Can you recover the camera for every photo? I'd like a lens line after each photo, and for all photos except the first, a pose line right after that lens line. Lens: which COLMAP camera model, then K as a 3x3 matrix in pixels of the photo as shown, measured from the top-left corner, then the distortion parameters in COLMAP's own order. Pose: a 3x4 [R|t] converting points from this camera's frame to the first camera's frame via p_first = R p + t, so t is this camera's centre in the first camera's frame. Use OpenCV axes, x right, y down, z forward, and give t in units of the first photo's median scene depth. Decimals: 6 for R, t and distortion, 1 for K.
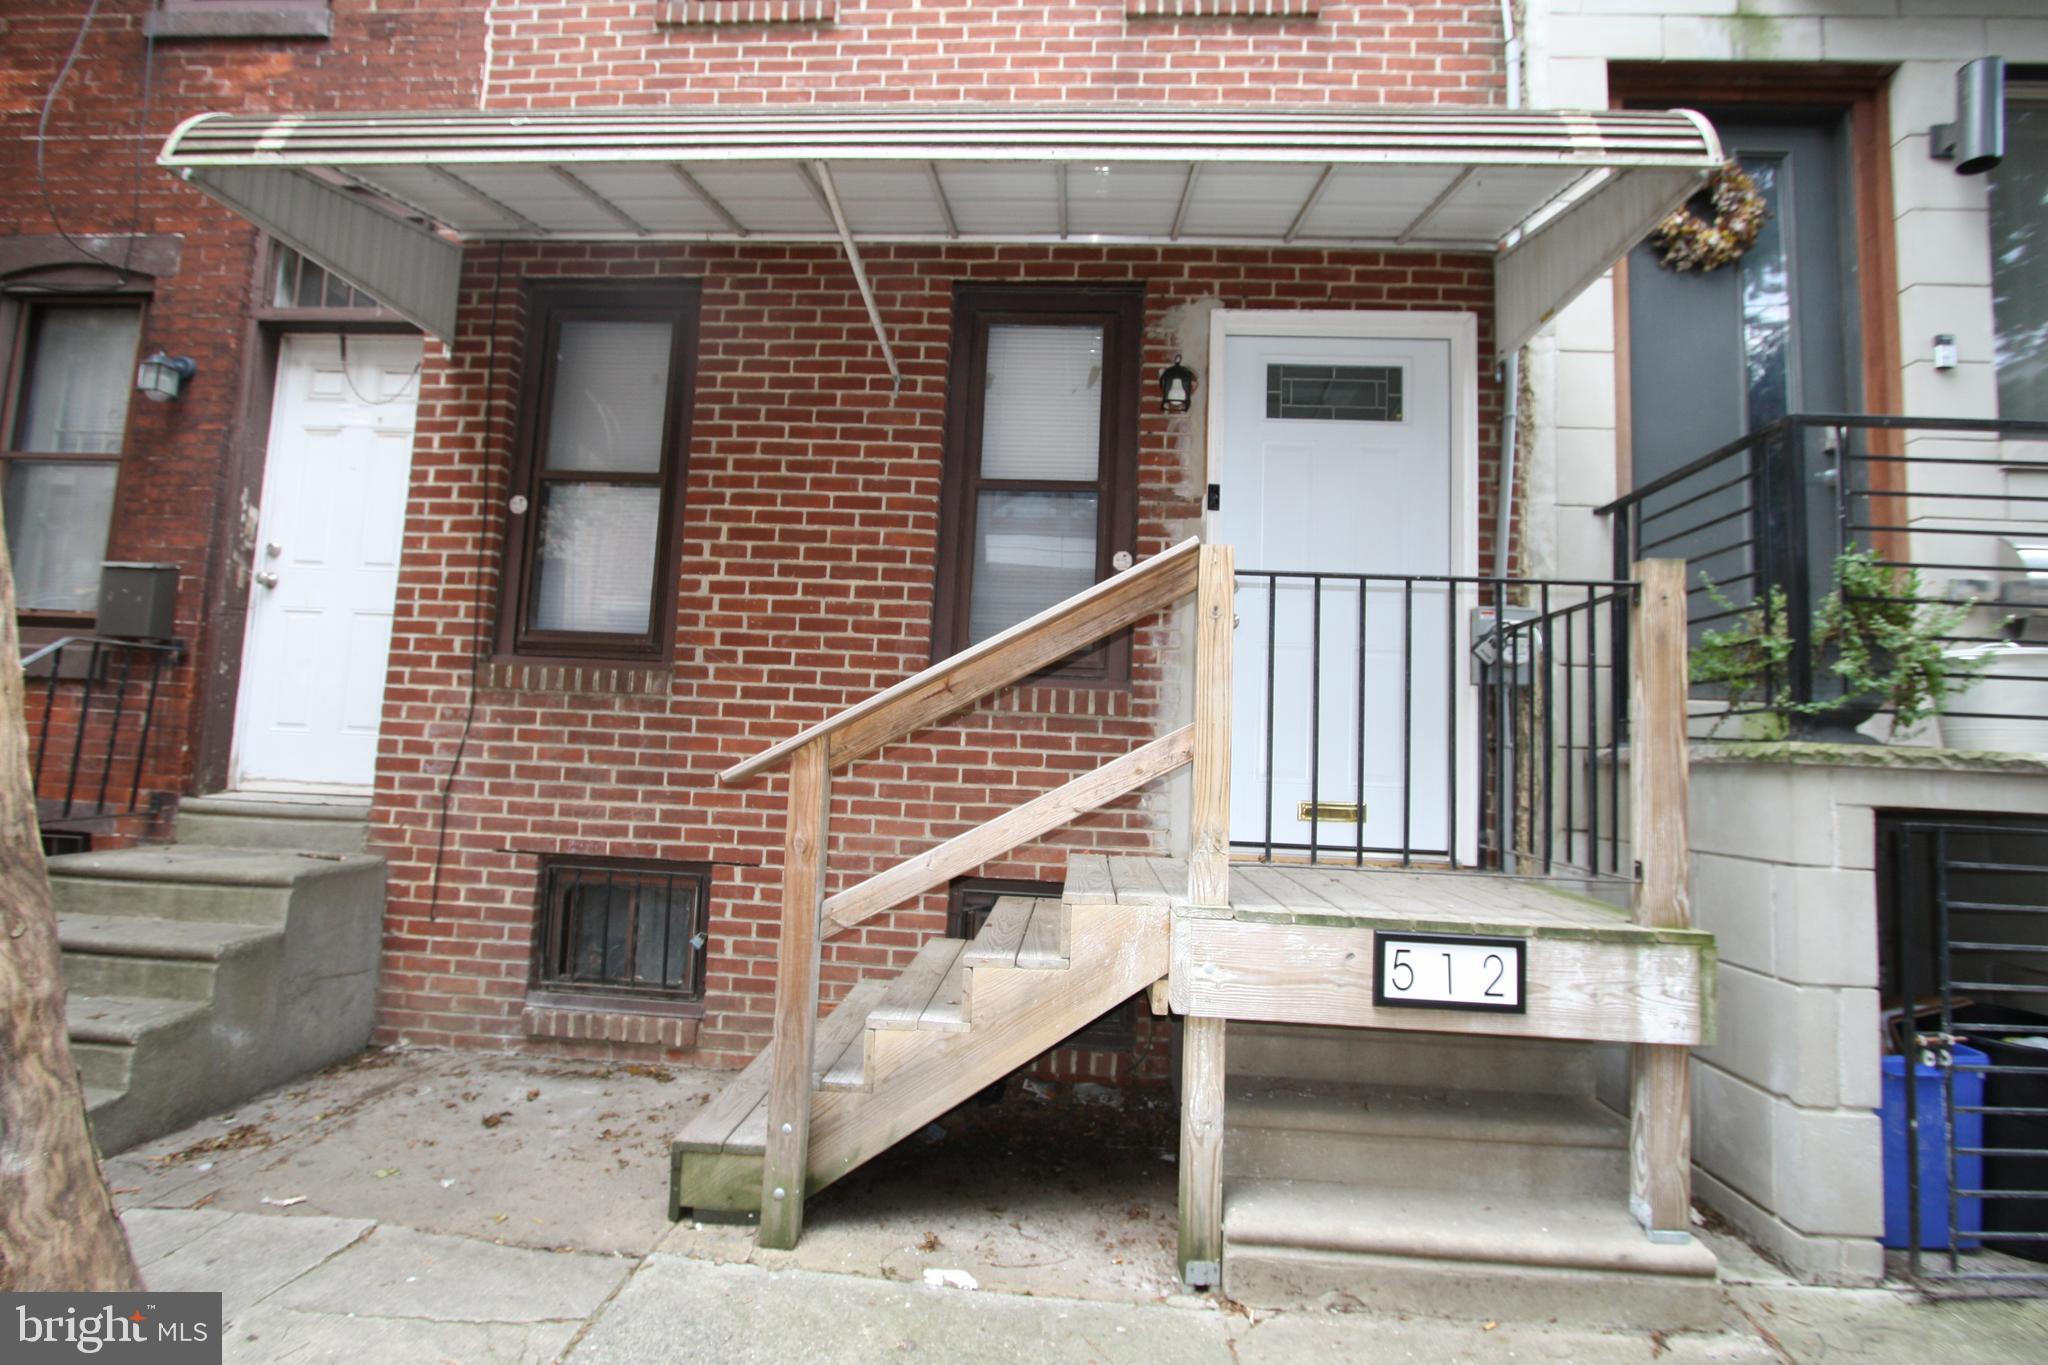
lens RADIAL K [[945.3, 0, 1012.9], [0, 945.3, 678.2], [0, 0, 1]] dist [-0.016672, 0.001055]
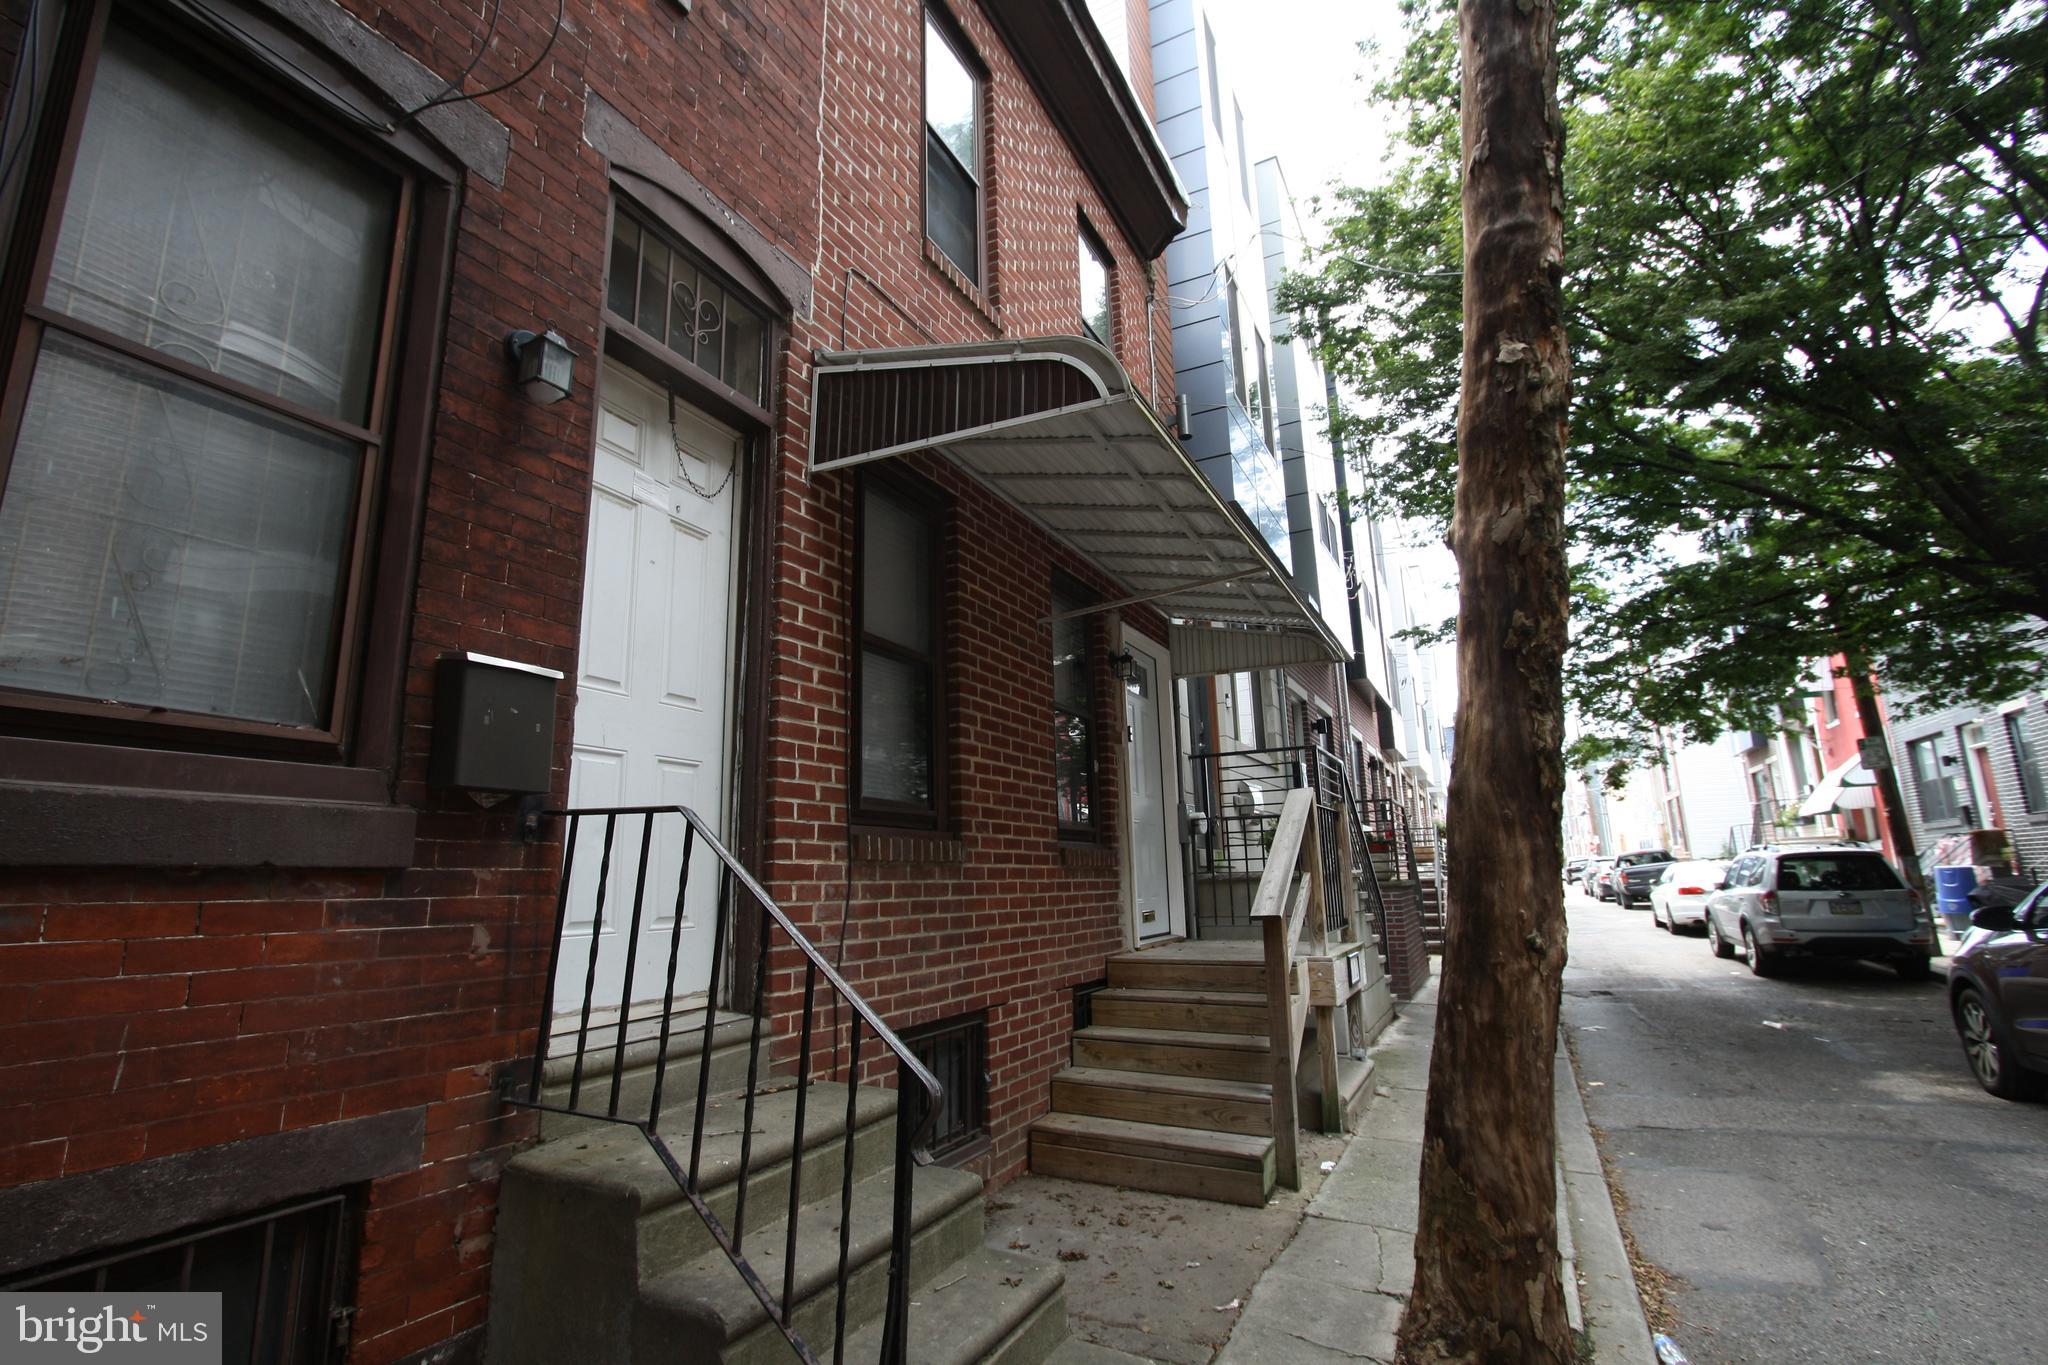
lens RADIAL K [[945.3, 0, 1012.9], [0, 945.3, 678.2], [0, 0, 1]] dist [-0.016672, 0.001055]
pose [[0.397703, 0.141409, 0.906552, -1.364078], [-0.044607, 0.989863, -0.134836, -0.049404], [-0.916429, 0.013186, 0.399979, 0.482046]]
